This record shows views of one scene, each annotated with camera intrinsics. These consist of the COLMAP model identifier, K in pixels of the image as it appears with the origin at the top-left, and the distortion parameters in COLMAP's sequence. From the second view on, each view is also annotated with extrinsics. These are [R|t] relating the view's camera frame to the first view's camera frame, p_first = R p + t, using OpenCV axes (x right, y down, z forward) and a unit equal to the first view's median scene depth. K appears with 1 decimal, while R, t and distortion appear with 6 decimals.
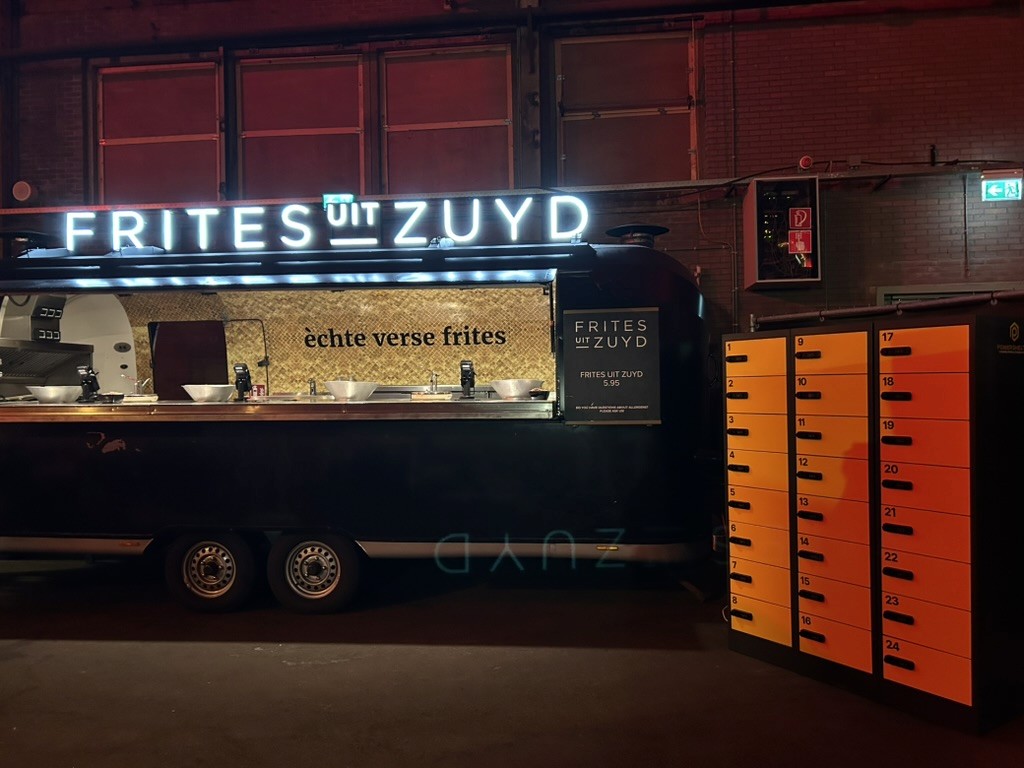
lens RADIAL K [[786.4, 0, 519.5], [0, 786.4, 392.8], [0, 0, 1]] dist [0.034255, -0.033259]
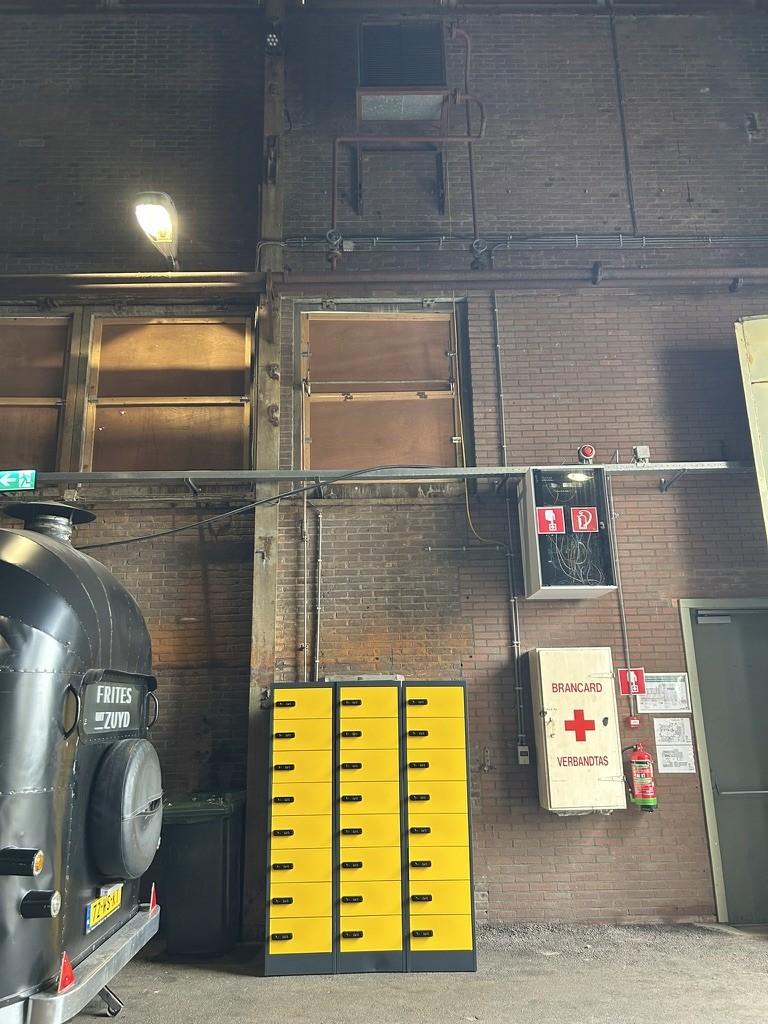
lens RADIAL K [[786.4, 0, 380.4], [0, 786.4, 514.2], [0, 0, 1]] dist [0.034255, -0.033259]
pose [[0.992618, 0.028328, 0.117931, 0.041602], [0.003179, 0.965931, -0.258781, -0.005428], [-0.121244, 0.257246, 0.958710, 0.241806]]
